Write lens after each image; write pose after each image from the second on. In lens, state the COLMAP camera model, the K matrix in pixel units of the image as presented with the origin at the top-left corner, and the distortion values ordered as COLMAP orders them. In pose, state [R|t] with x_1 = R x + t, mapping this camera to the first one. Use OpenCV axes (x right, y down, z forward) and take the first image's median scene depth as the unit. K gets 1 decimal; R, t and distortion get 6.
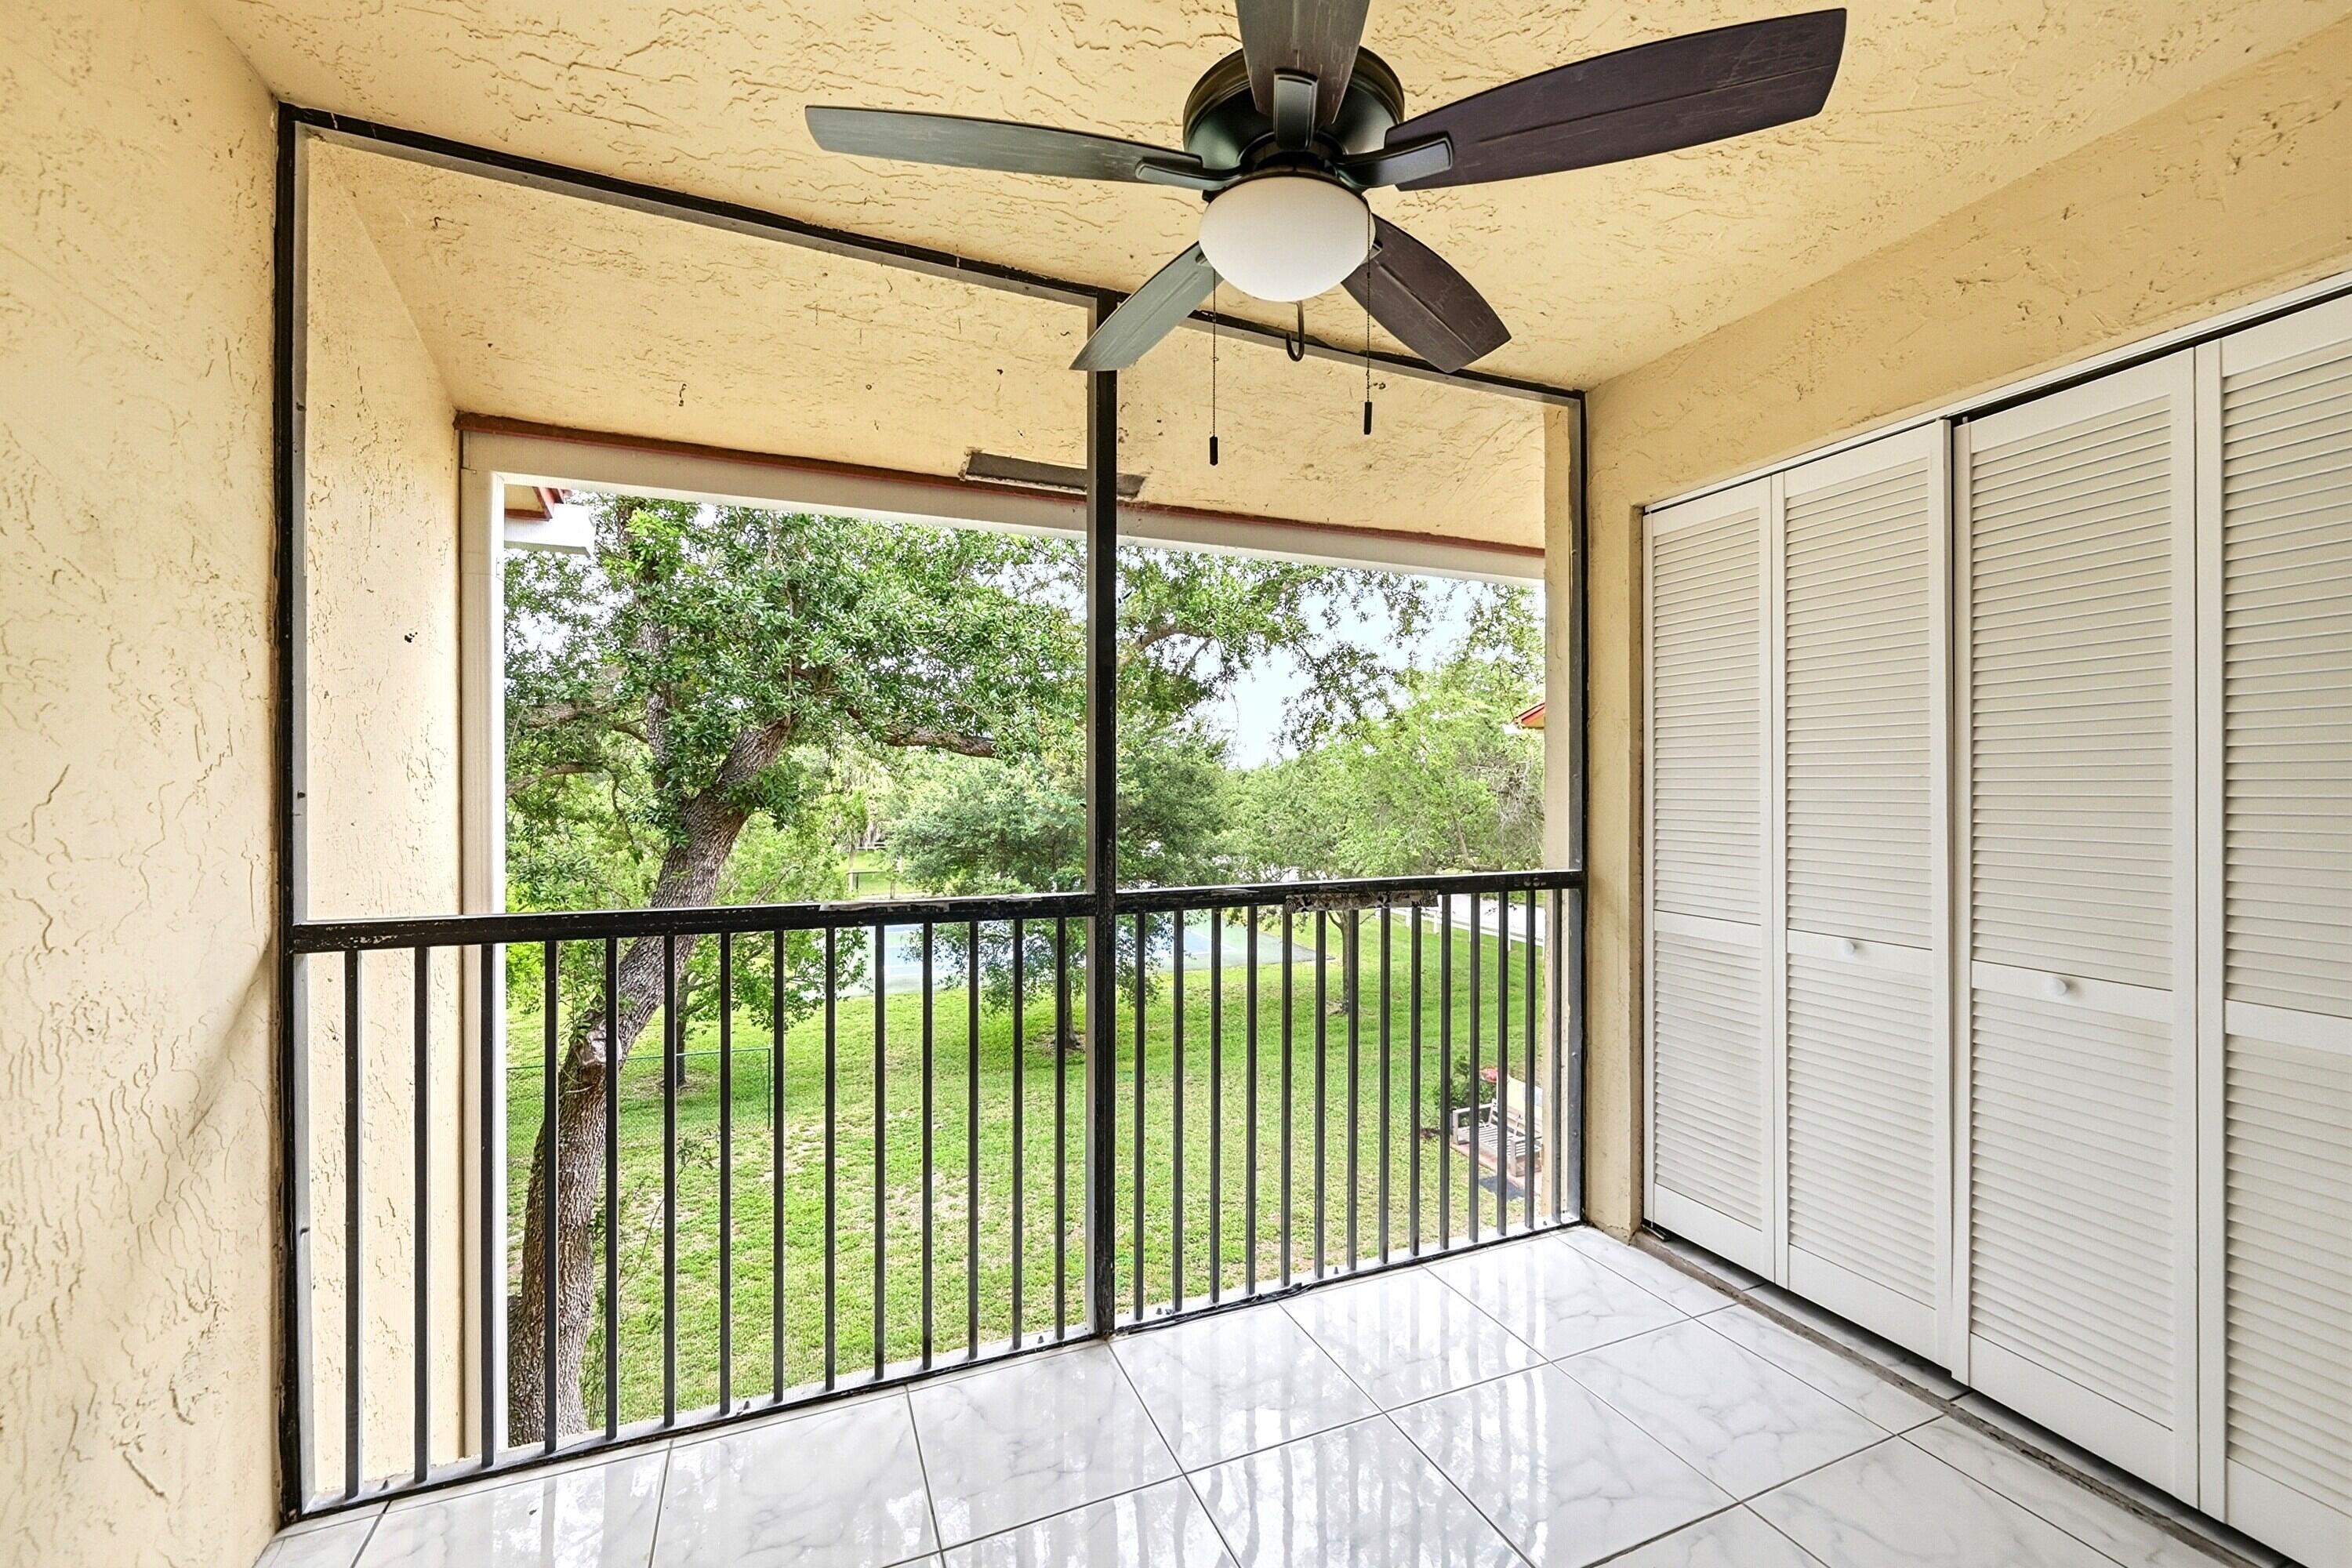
lens RADIAL K [[939.4, 0, 1173.3], [0, 939.4, 786.8], [0, 0, 1]] dist [0.001389, 0.000596]
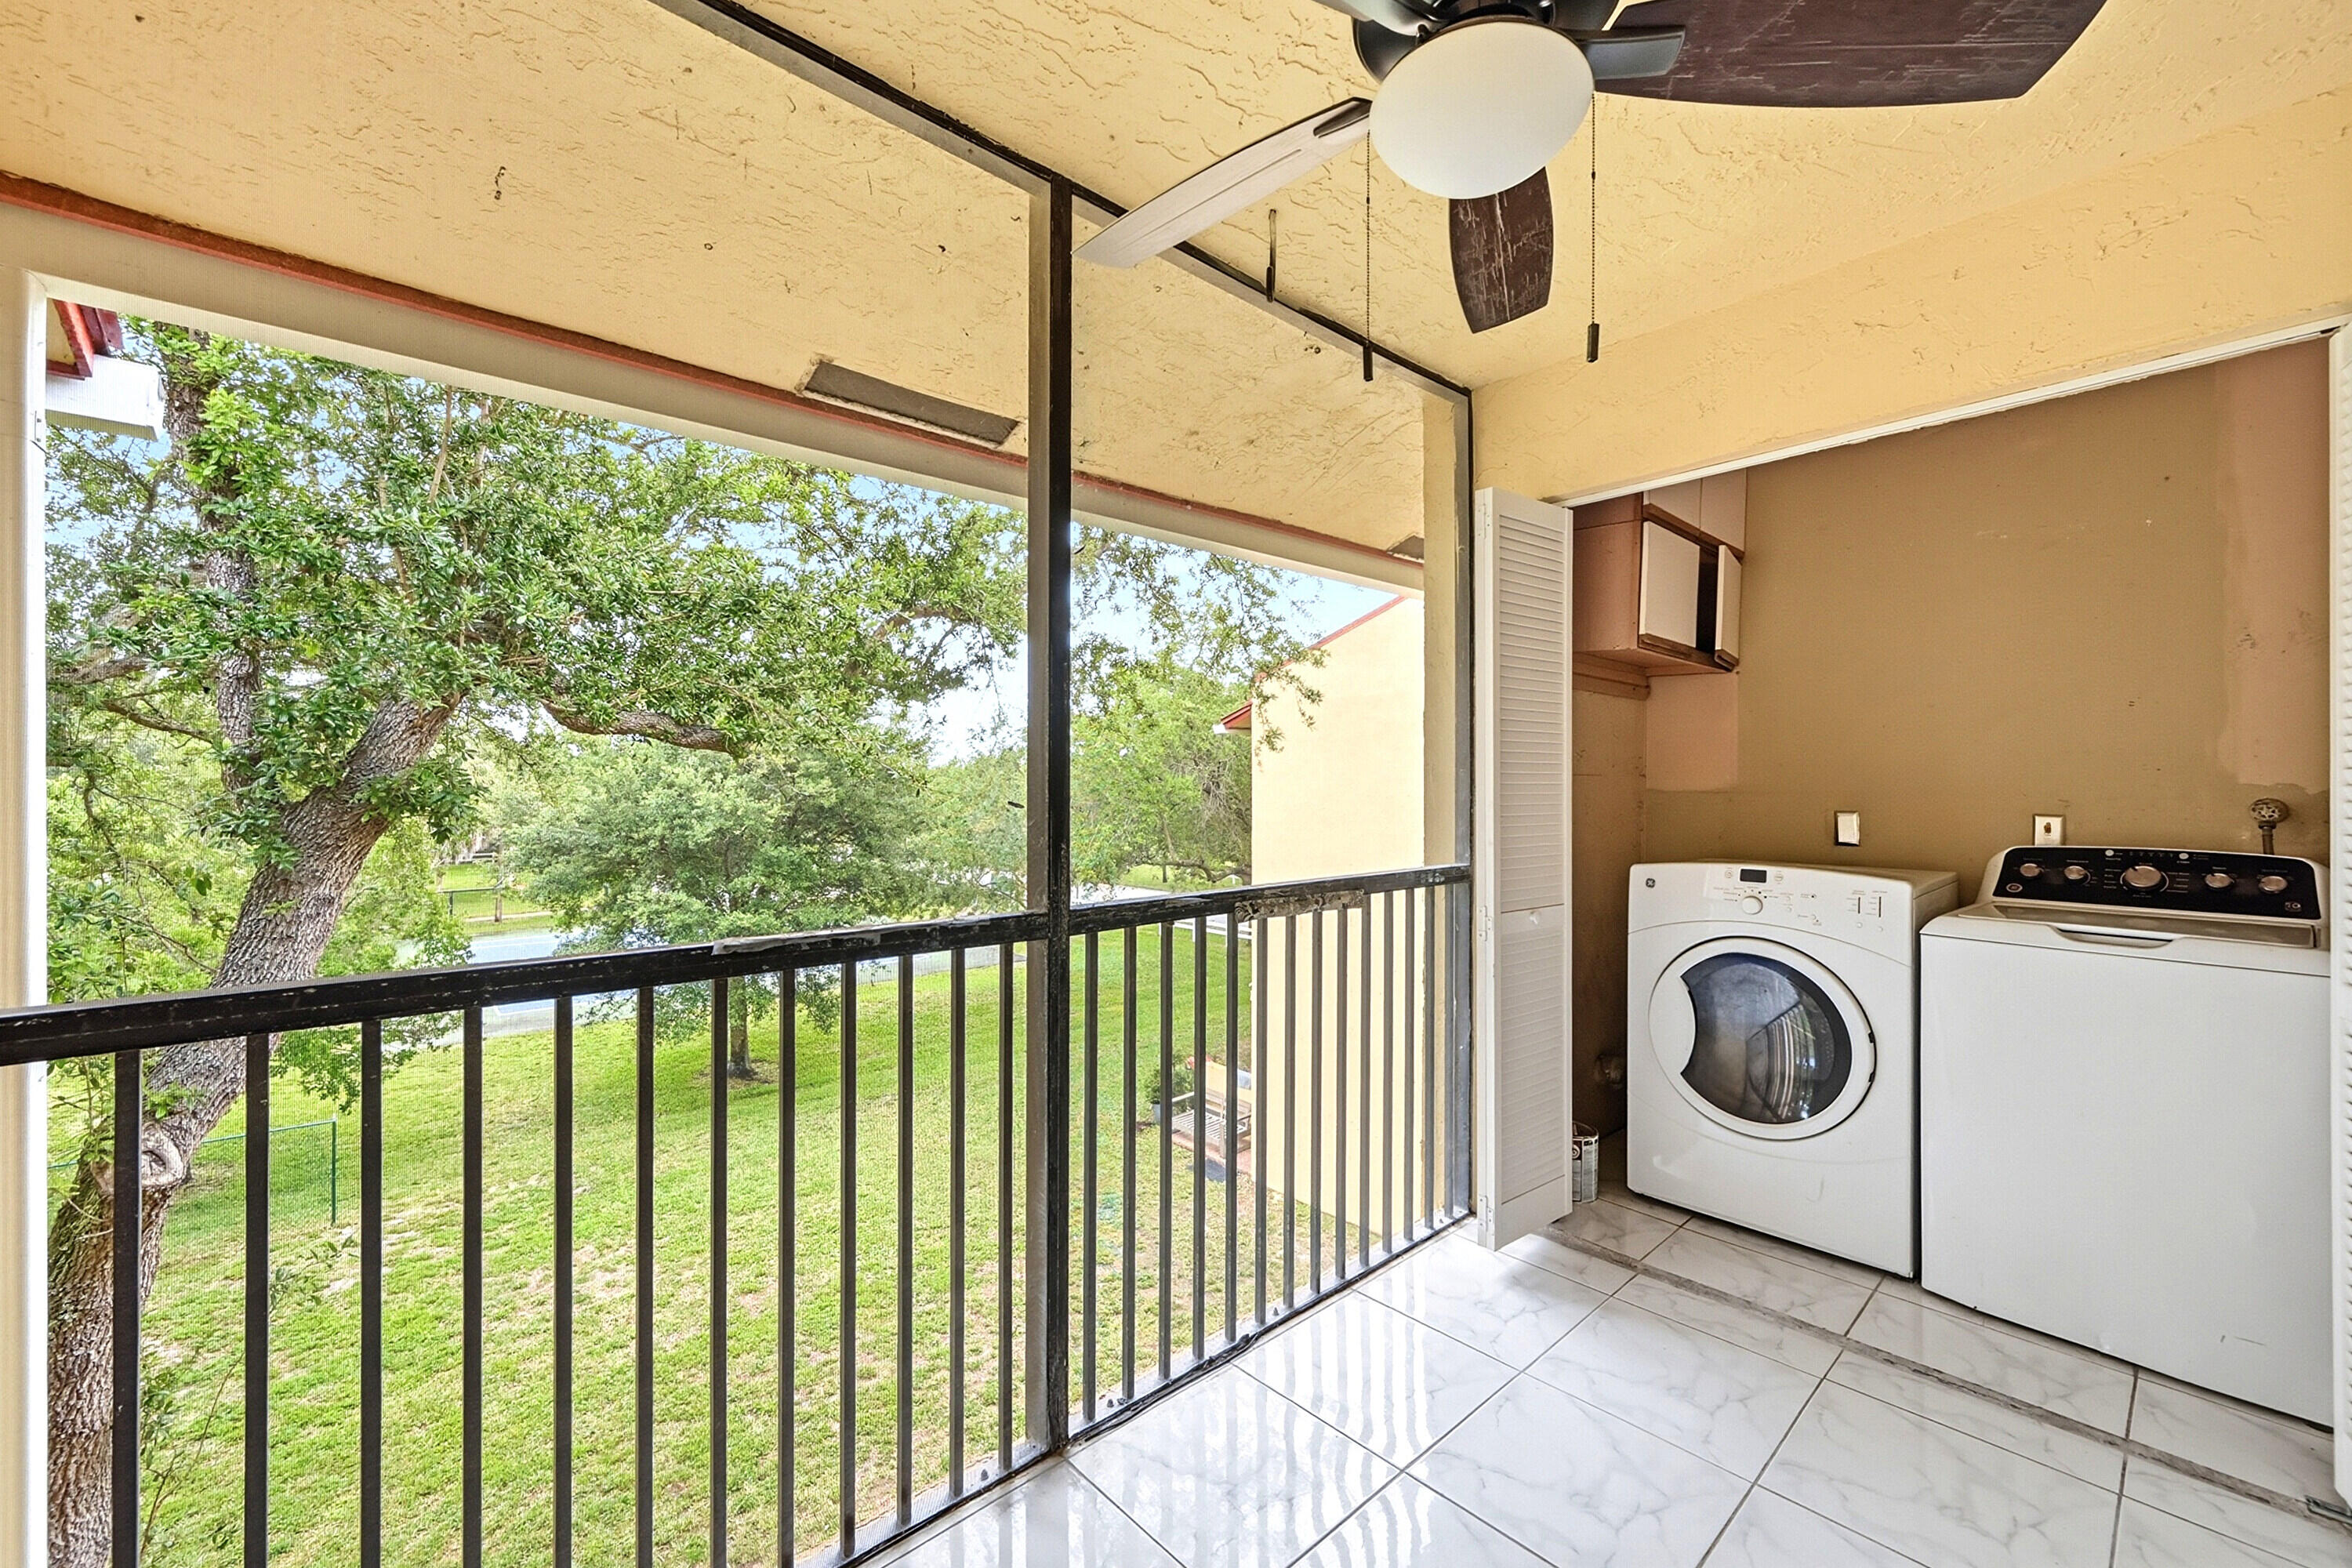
lens RADIAL K [[945.7, 0, 1173.4], [0, 945.7, 783.0], [0, 0, 1]] dist [0.000754, 0.000188]
pose [[0.943014, -0.001485, 0.332750, -0.122550], [0.002410, 0.999994, -0.002368, 0.001949], [-0.332745, 0.003035, 0.943012, 0.090649]]
